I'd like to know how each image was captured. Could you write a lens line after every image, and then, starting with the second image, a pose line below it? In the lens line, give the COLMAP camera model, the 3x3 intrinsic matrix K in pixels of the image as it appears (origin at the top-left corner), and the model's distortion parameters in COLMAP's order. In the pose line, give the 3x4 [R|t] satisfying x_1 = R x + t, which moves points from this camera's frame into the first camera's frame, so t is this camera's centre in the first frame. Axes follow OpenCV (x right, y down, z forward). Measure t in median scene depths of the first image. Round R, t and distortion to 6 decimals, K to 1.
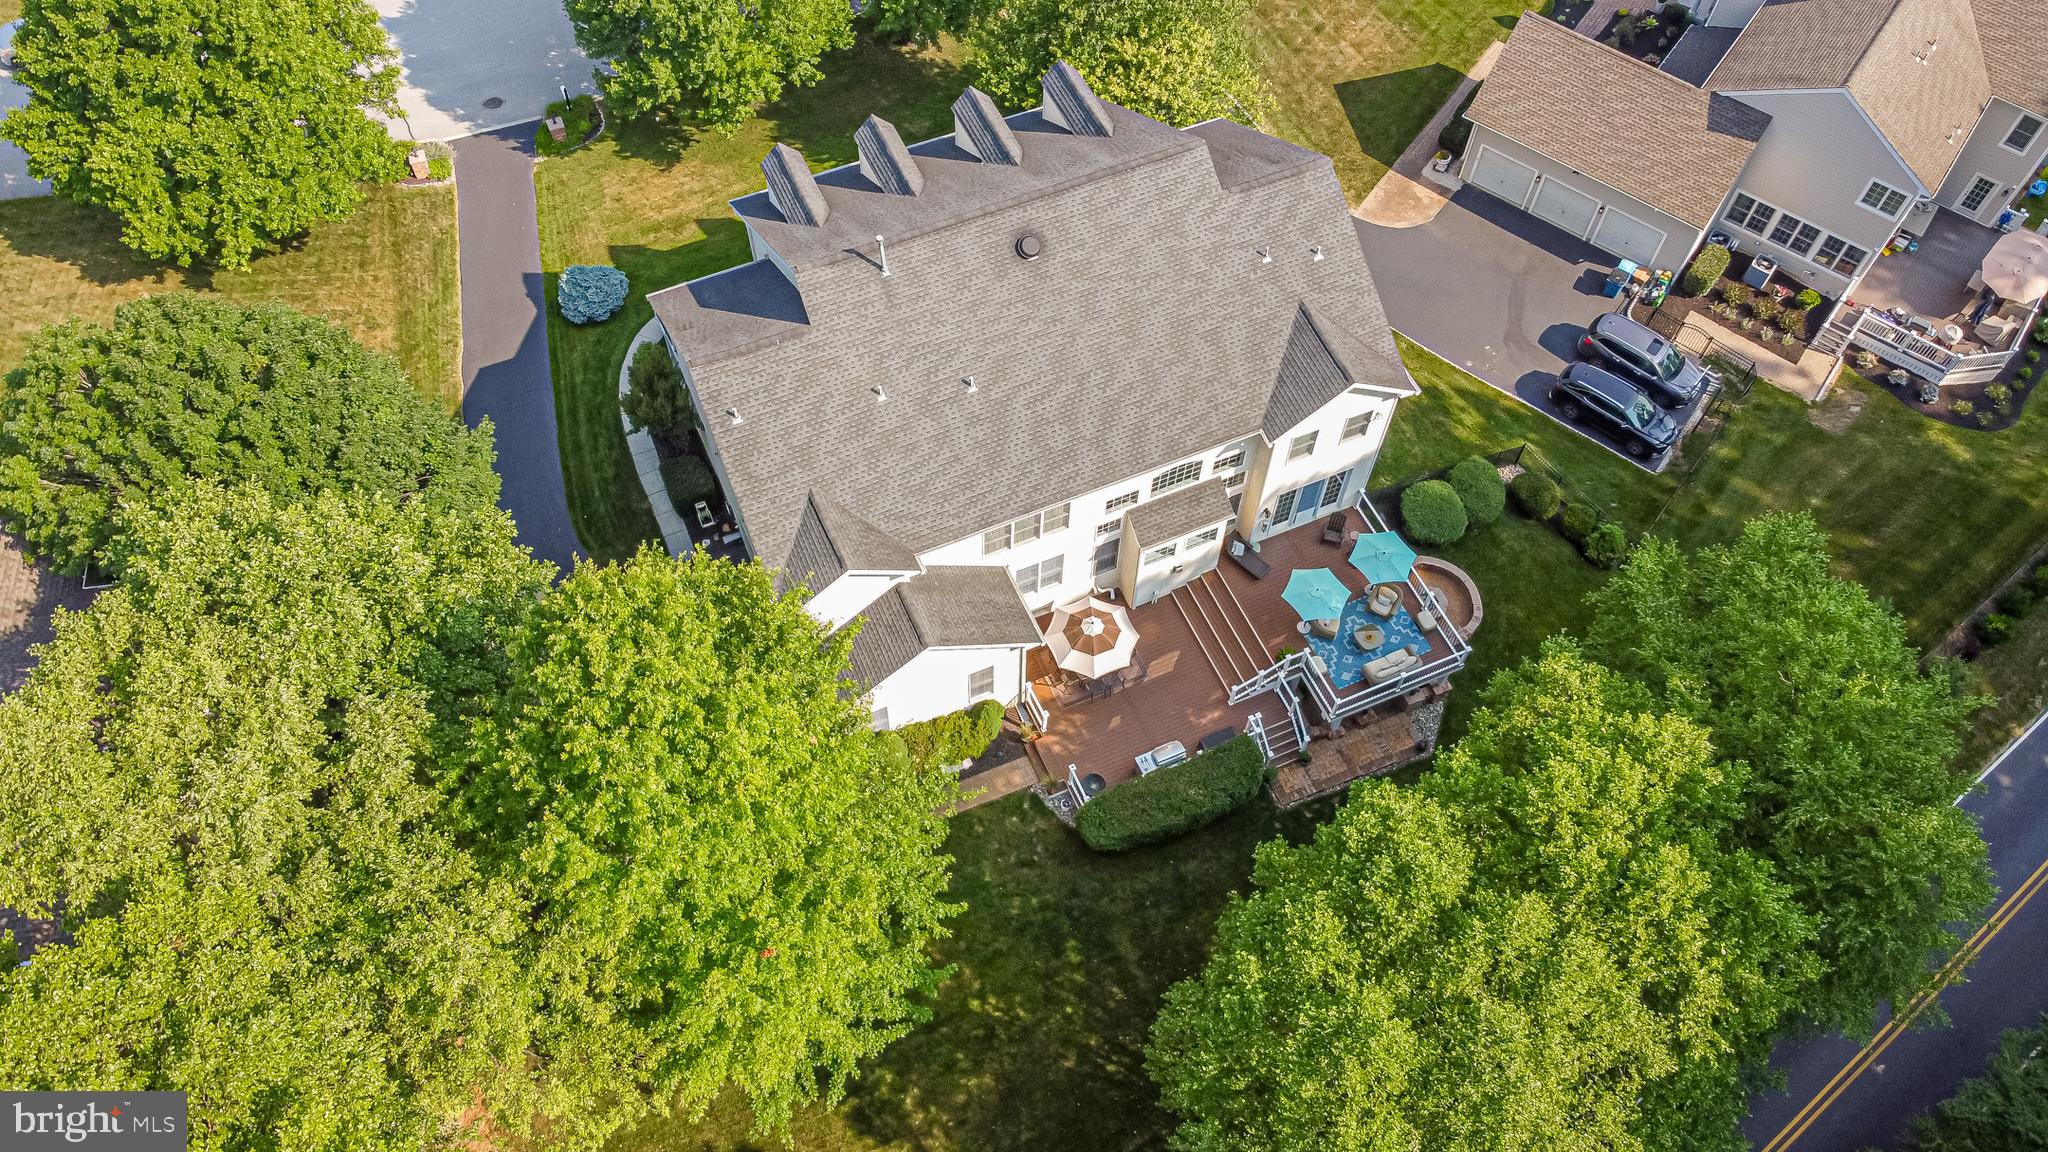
lens RADIAL K [[1545.9, 0, 1024.0], [0, 1545.9, 576.0], [0, 0, 1]] dist [-0.002564, 0.005766]
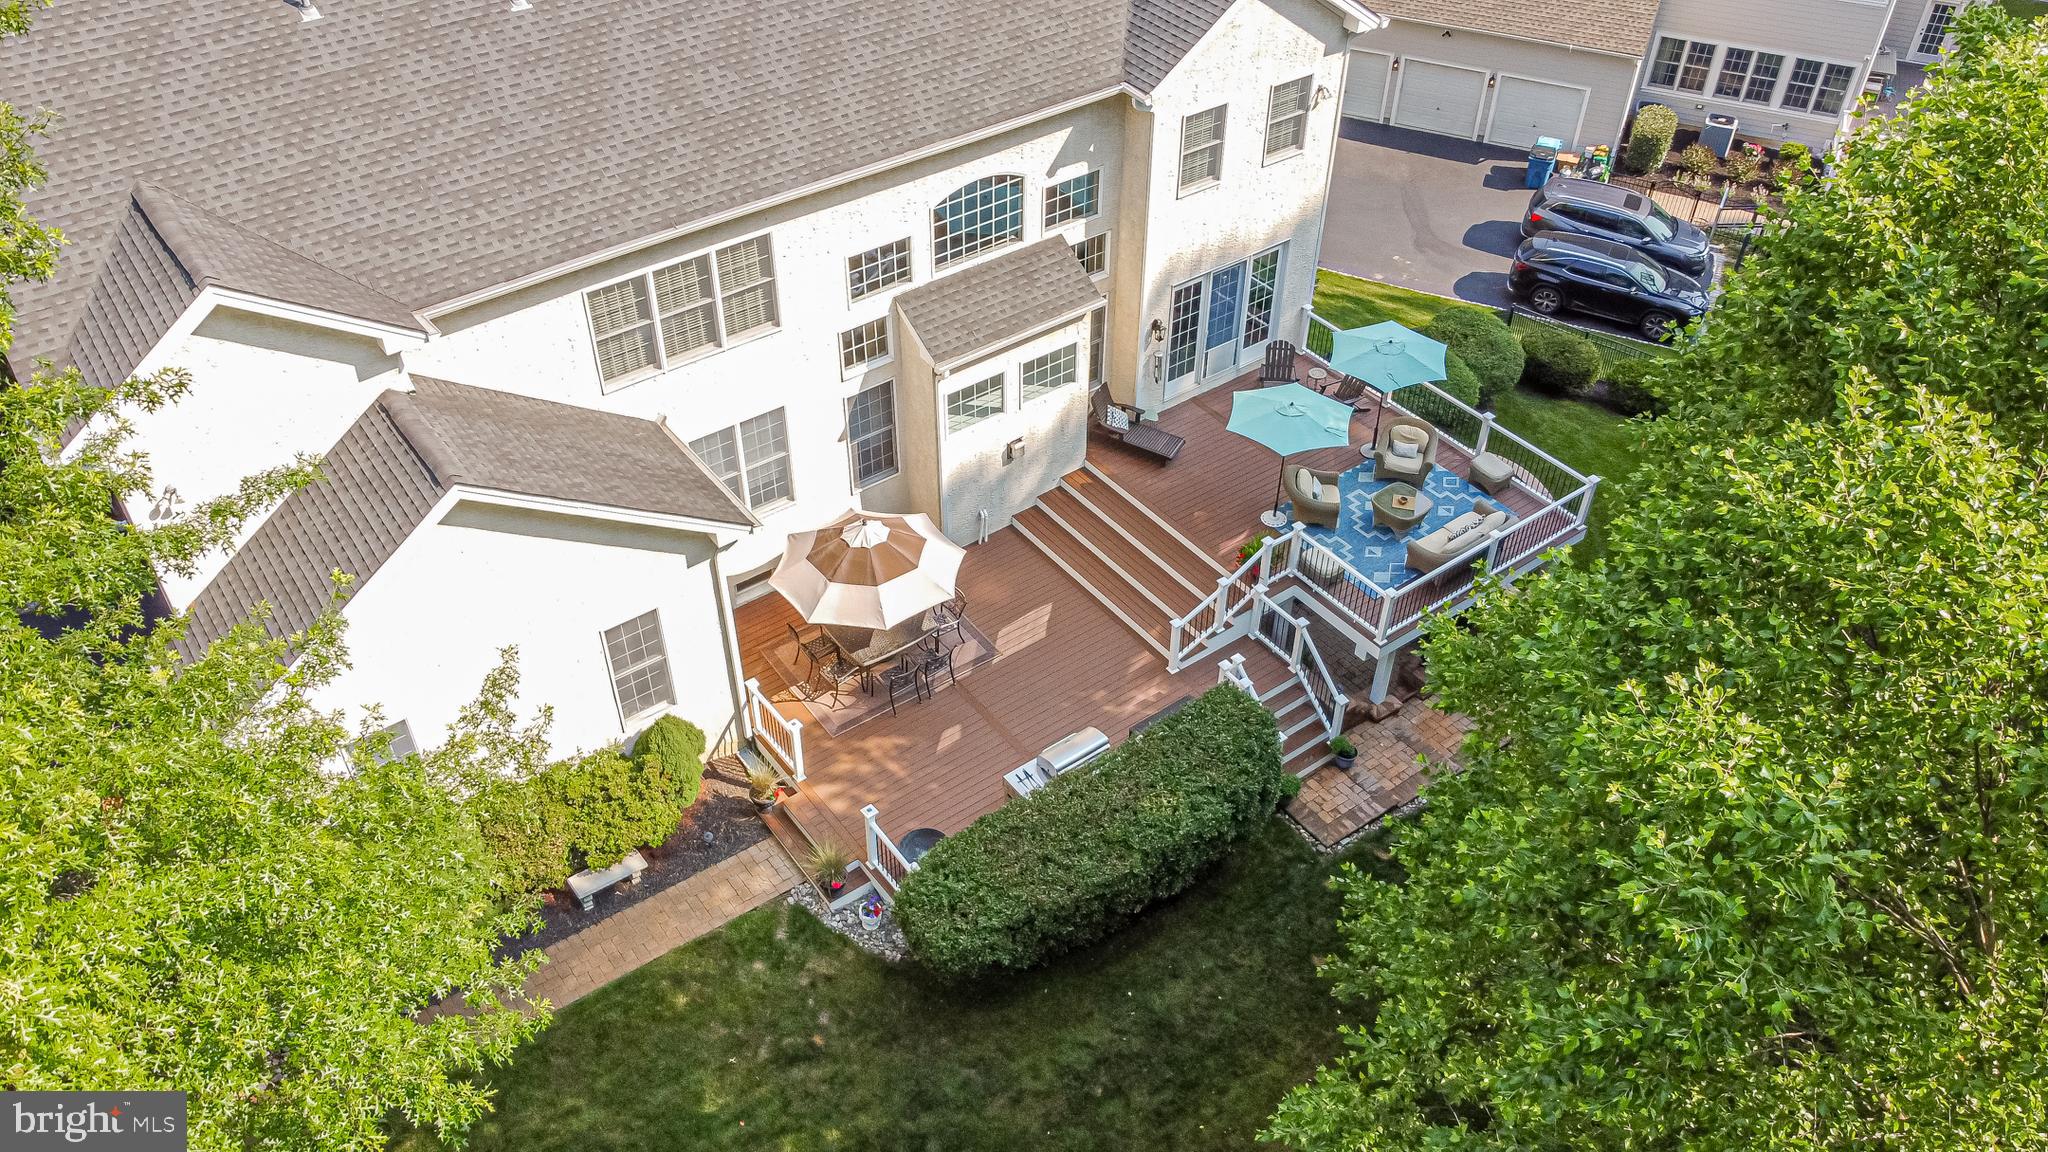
lens RADIAL K [[1545.9, 0, 1024.0], [0, 1545.9, 576.0], [0, 0, 1]] dist [-0.002564, 0.005766]
pose [[0.975600, -0.152315, 0.158129, 0.014544], [0.193553, 0.936647, -0.291943, 0.194333], [-0.103644, 0.315426, 0.943273, 0.546077]]
